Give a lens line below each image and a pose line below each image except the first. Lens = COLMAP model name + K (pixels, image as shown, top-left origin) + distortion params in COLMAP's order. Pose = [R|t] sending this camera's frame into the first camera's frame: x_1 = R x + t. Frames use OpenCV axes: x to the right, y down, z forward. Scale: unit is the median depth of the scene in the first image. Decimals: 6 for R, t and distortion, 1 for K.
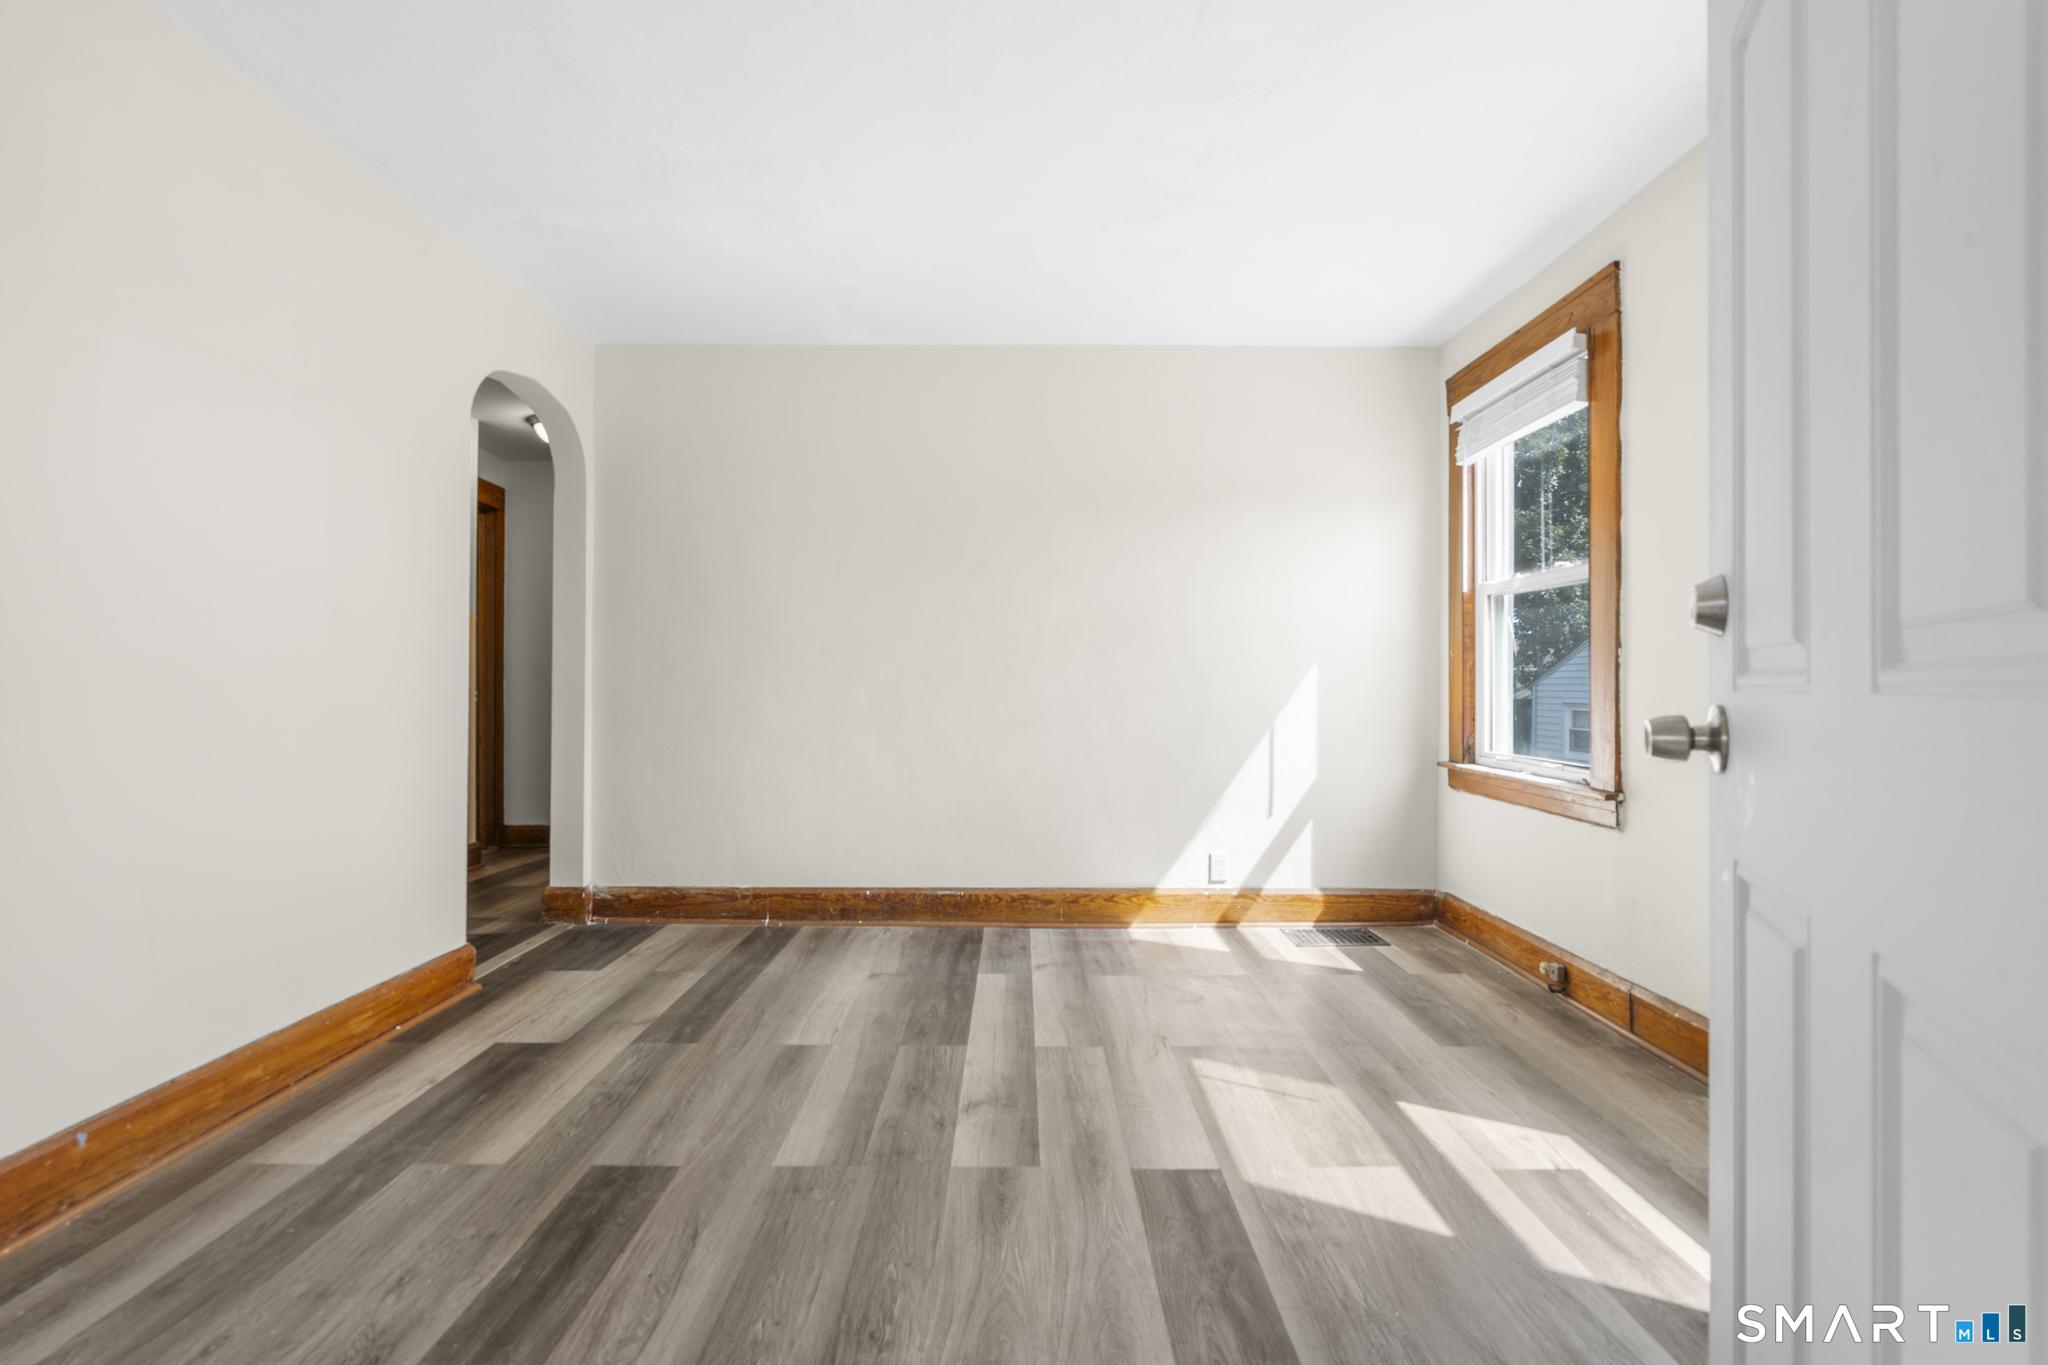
lens RADIAL K [[911.6, 0, 1017.0], [0, 911.6, 680.9], [0, 0, 1]] dist [-0.000391, 0.000905]
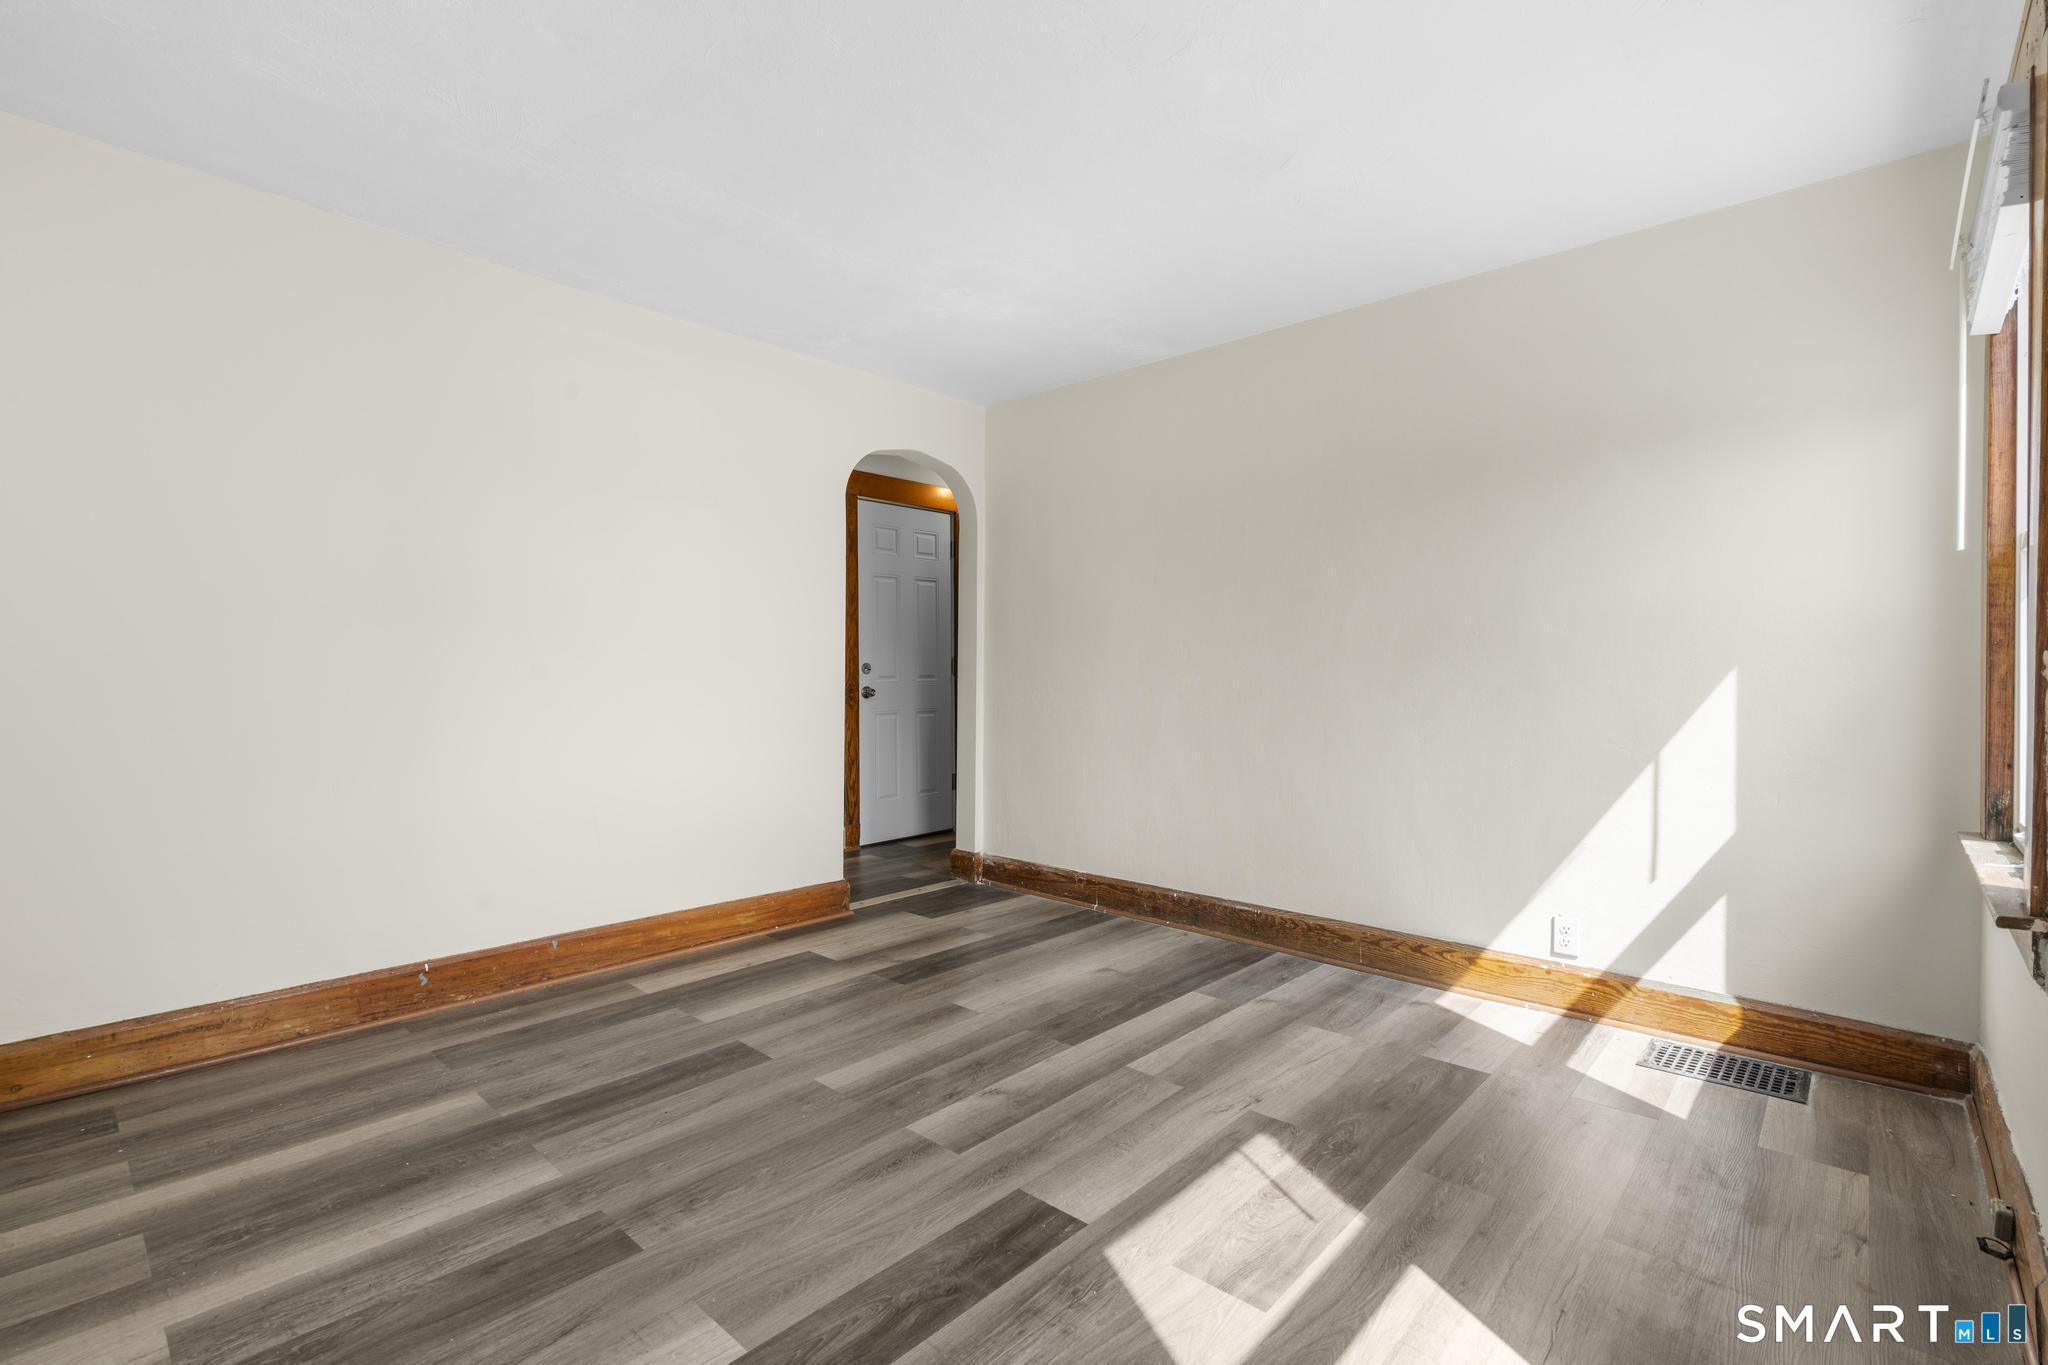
lens RADIAL K [[911.6, 0, 1017.0], [0, 911.6, 680.9], [0, 0, 1]] dist [-0.000391, 0.000905]
pose [[0.736579, 0.004277, -0.676338, 0.480117], [0.001846, 0.999964, 0.008334, -0.020216], [0.676349, -0.007387, 0.736544, 0.156194]]
